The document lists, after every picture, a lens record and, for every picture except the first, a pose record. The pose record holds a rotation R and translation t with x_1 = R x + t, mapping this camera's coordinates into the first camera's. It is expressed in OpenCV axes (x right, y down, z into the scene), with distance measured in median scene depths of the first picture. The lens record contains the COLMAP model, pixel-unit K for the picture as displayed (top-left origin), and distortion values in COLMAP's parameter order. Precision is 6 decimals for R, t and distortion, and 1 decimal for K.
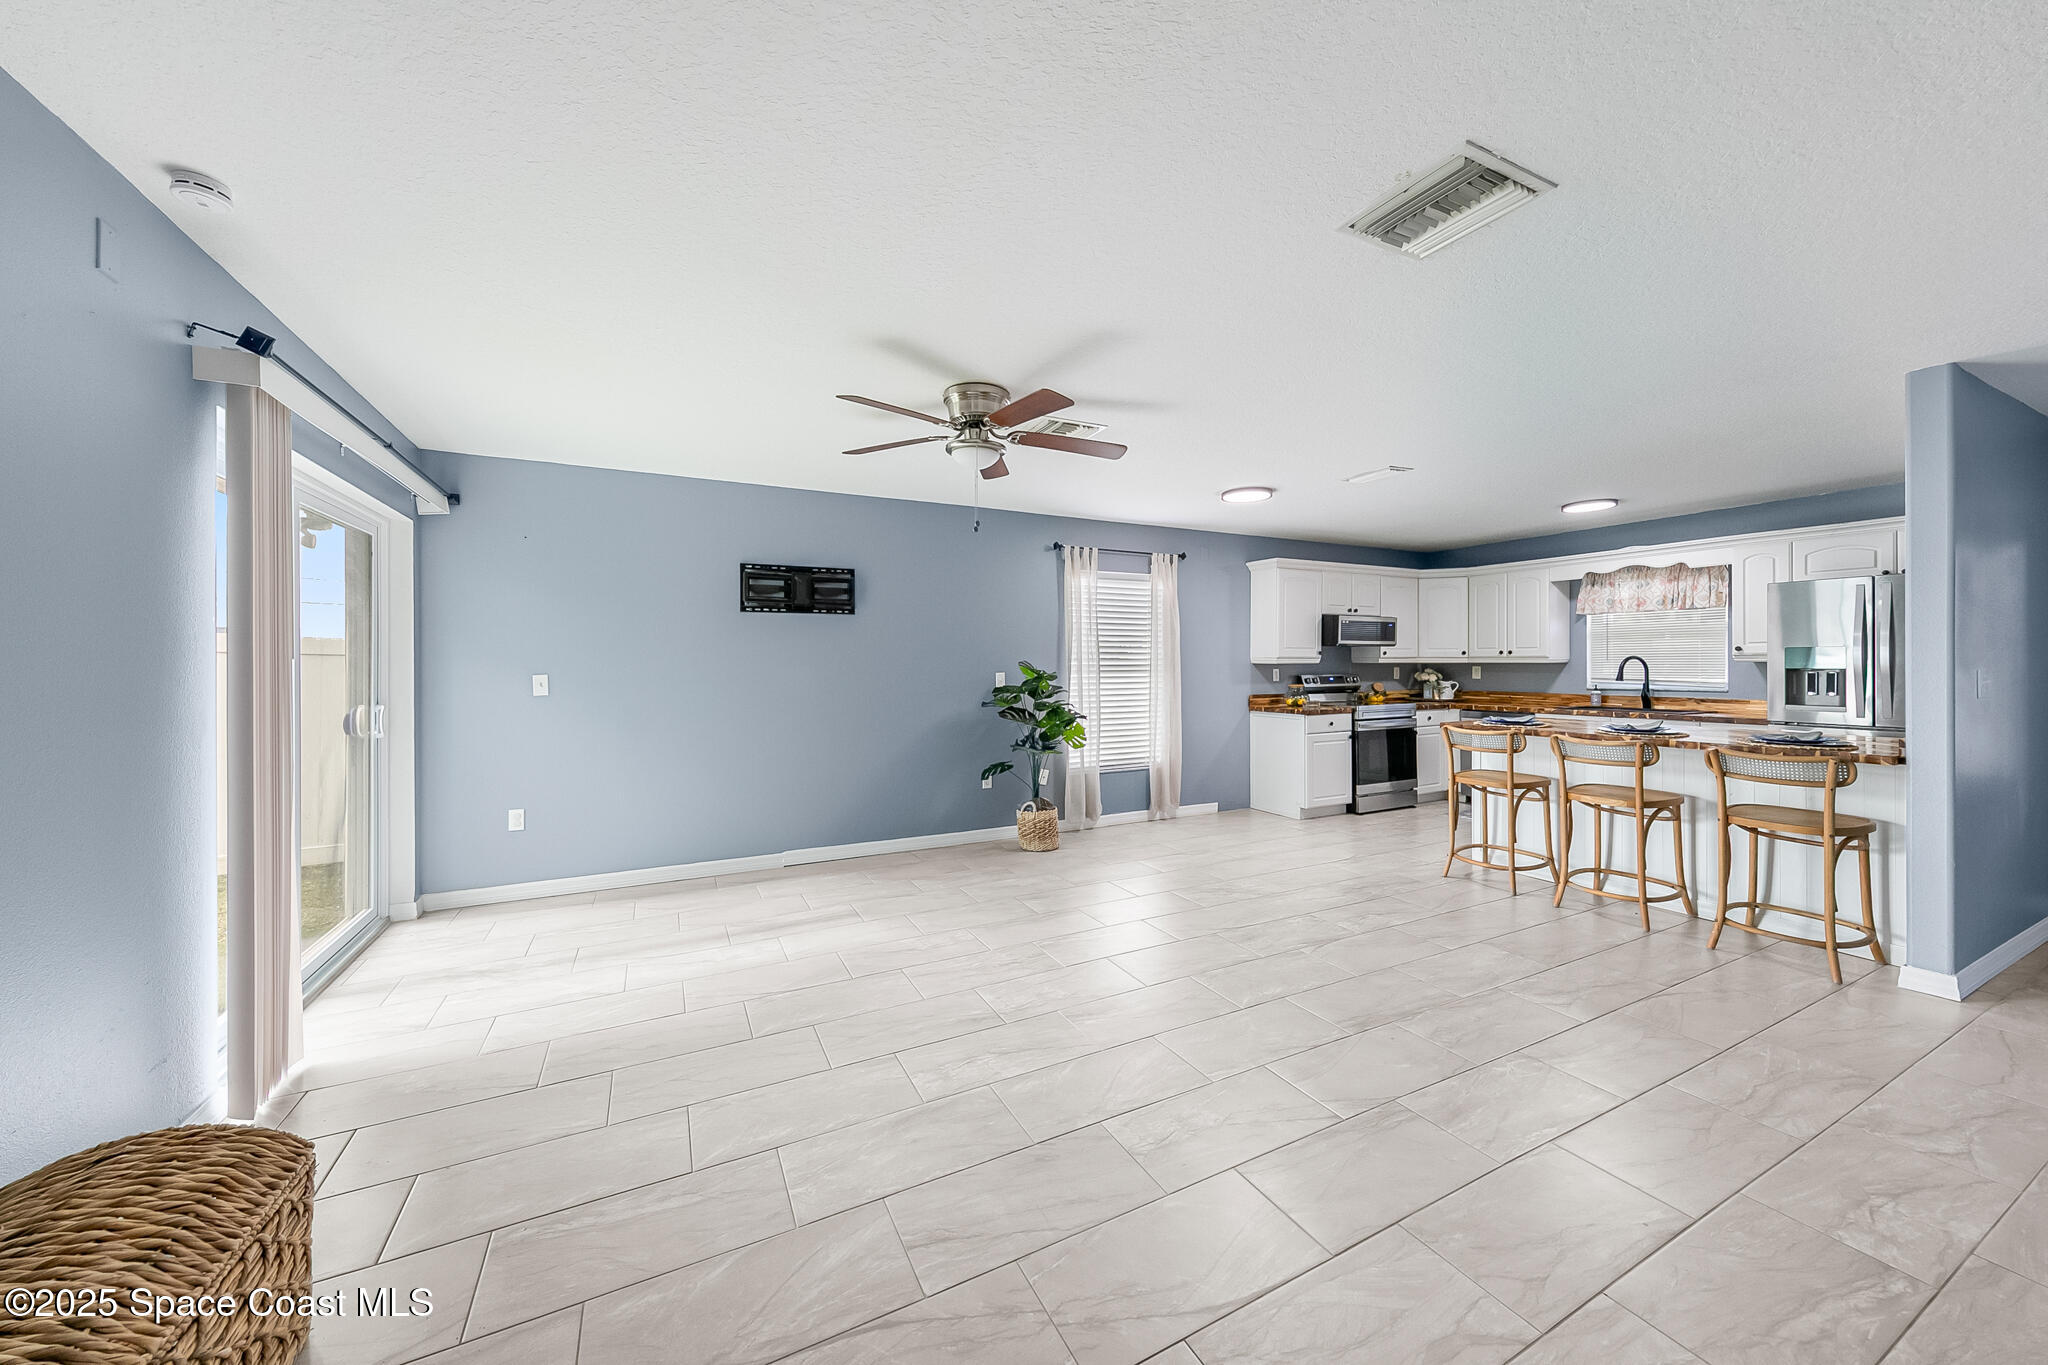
lens RADIAL K [[721.7, 0, 1023.8], [0, 721.7, 664.2], [0, 0, 1]] dist [0.008695, -0.002268]
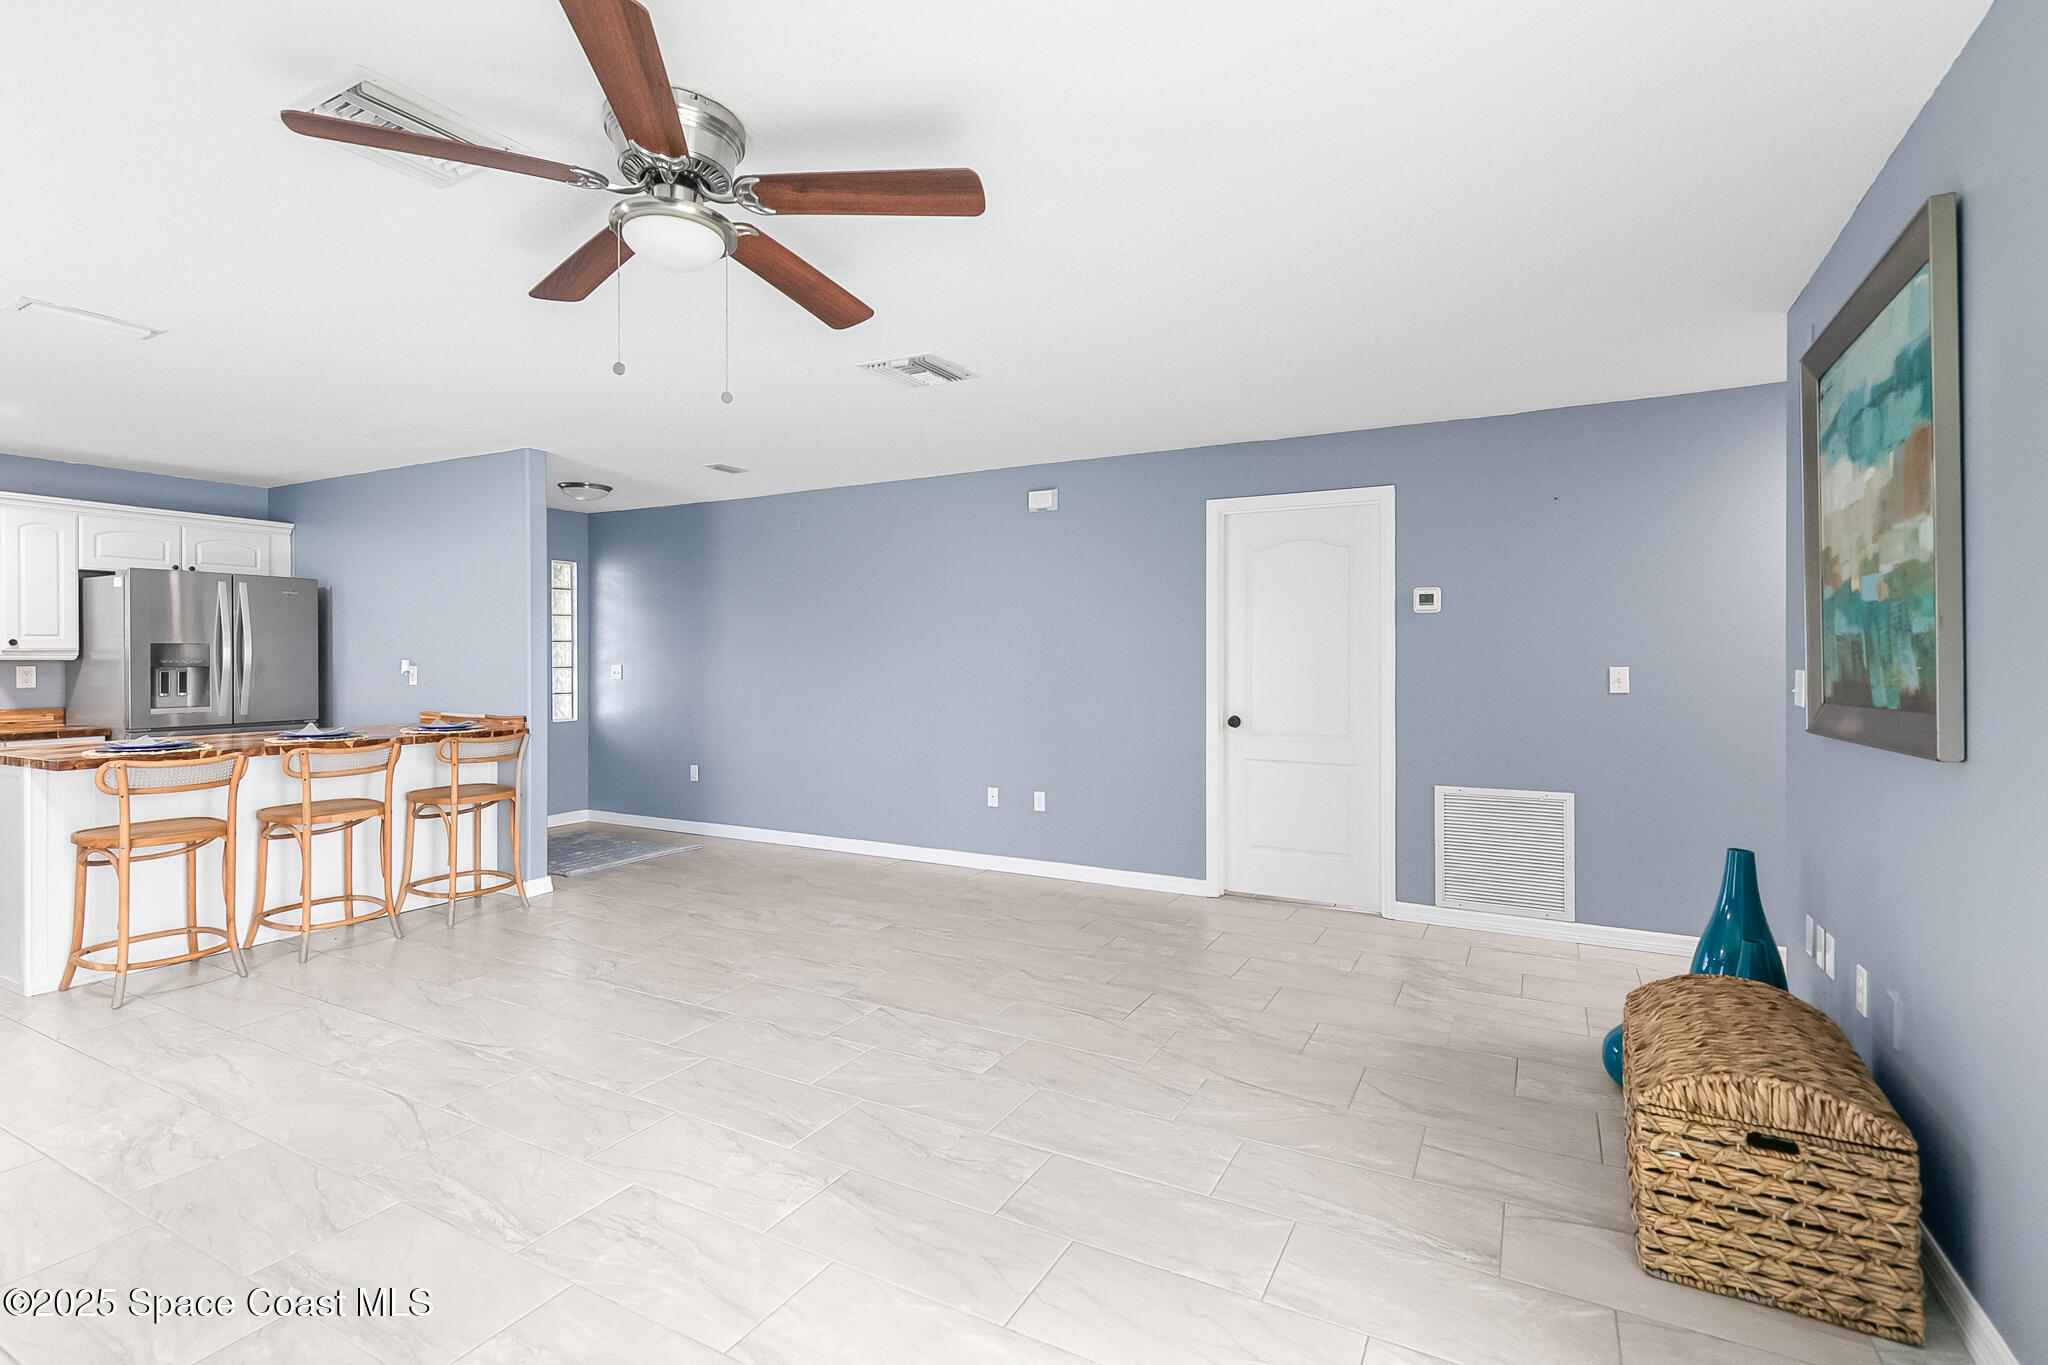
lens RADIAL K [[948.9, 0, 1023.3], [0, 948.9, 658.5], [0, 0, 1]] dist [0.003678, 0.000875]
pose [[-0.565852, 0.003047, 0.824501, -0.403560], [0.004528, 0.999990, -0.000589, 0.000648], [-0.824494, 0.003400, -0.565860, 0.633194]]
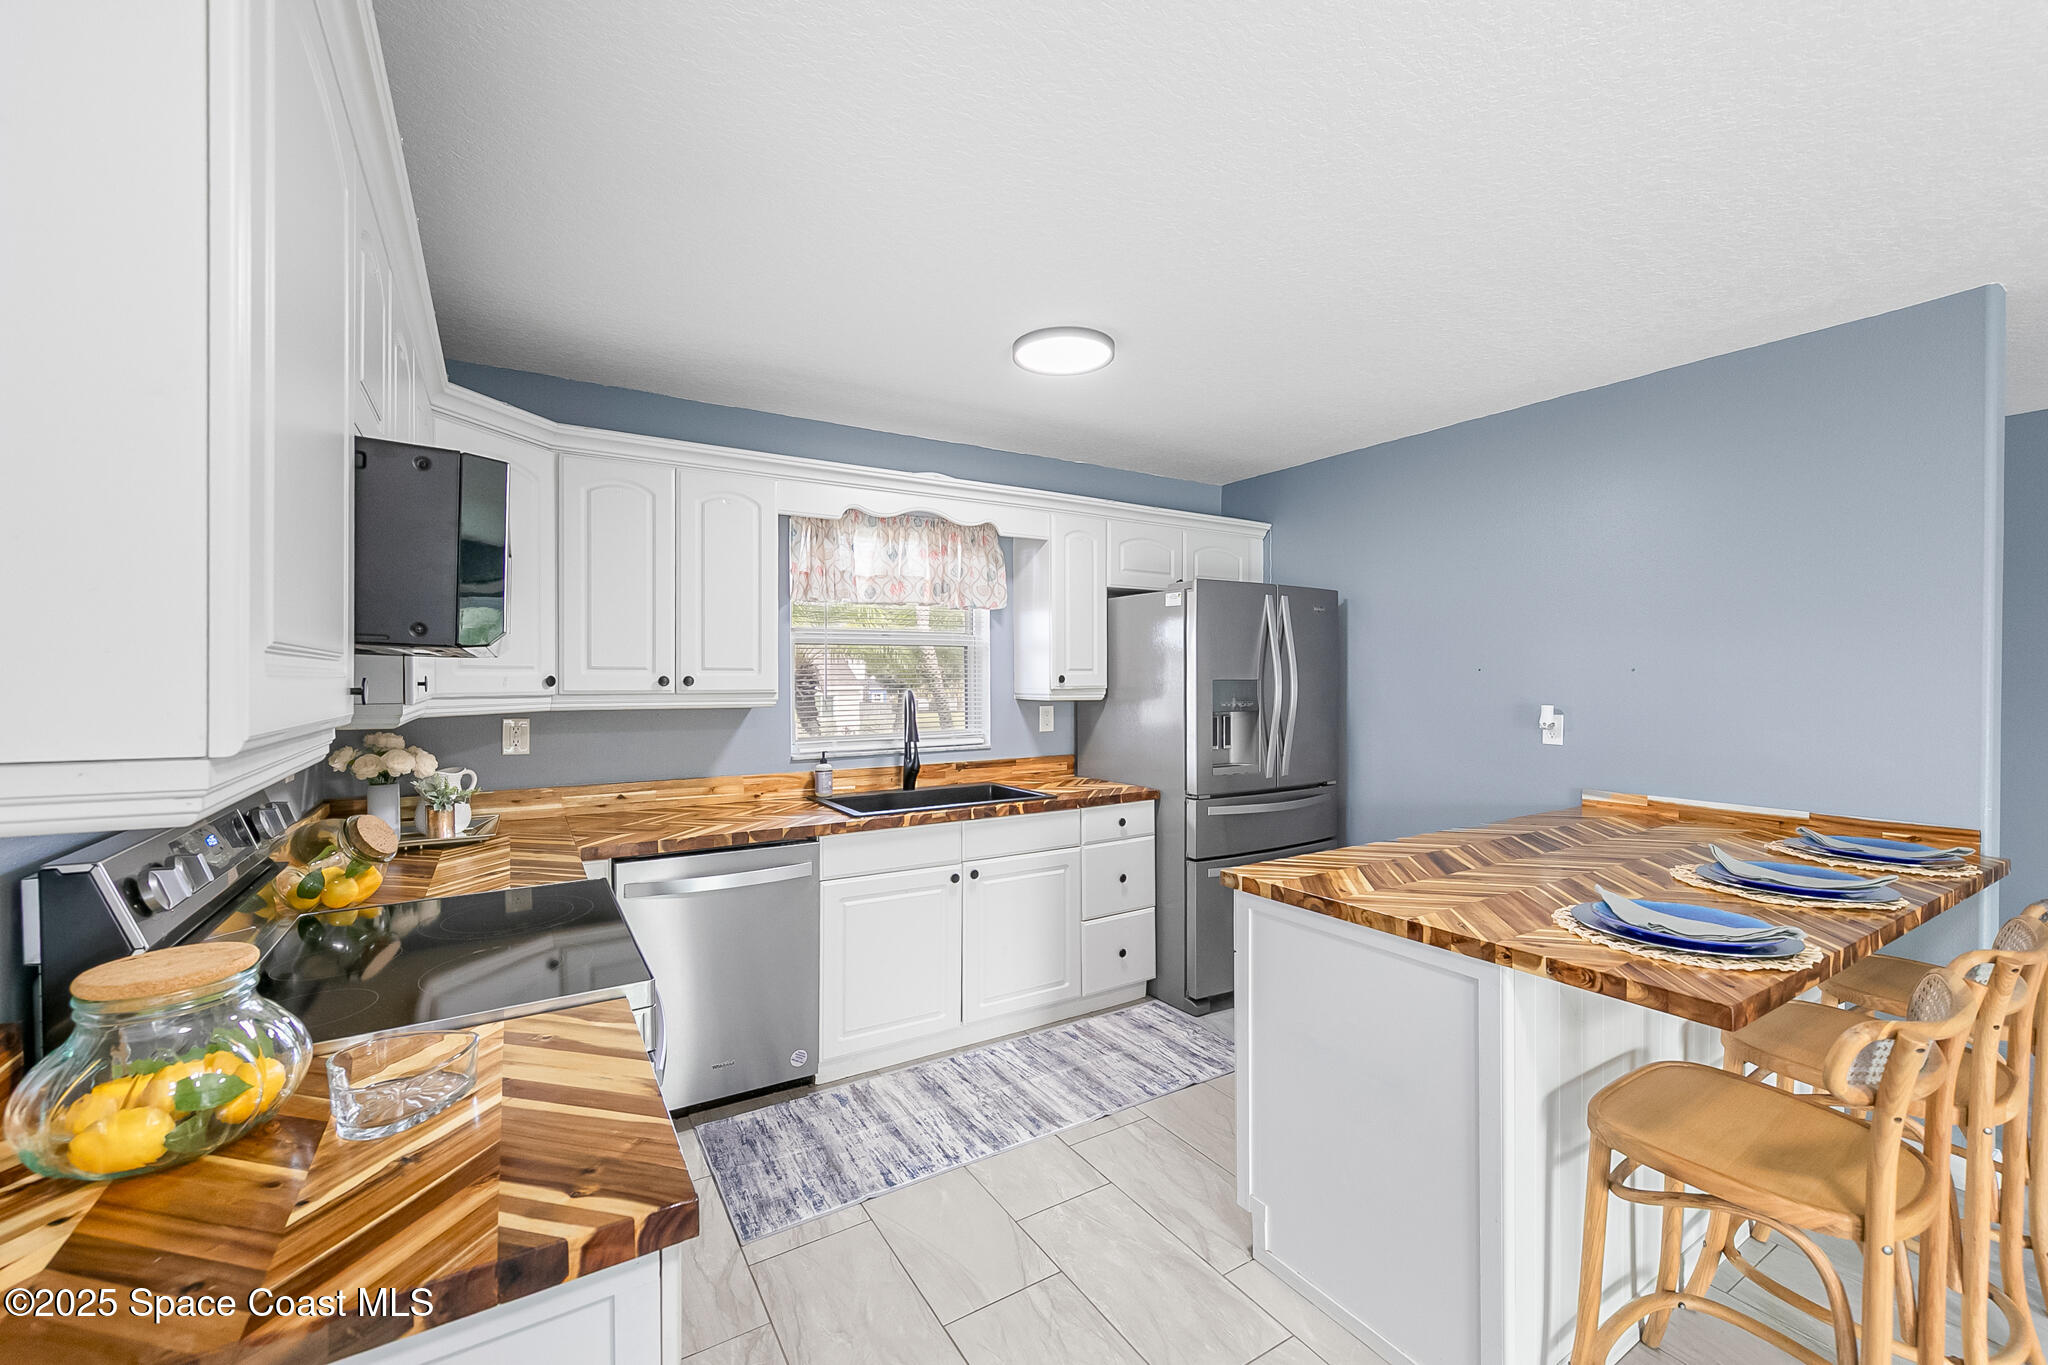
lens RADIAL K [[826.4, 0, 1024.0], [0, 826.4, 682.5], [0, 0, 1]] dist [0.008704, -0.000055]
pose [[-0.086114, -0.004225, 0.996276, 0.263310], [0.002074, 0.999988, 0.004420, -0.019770], [-0.996283, 0.002447, -0.086104, 0.998885]]
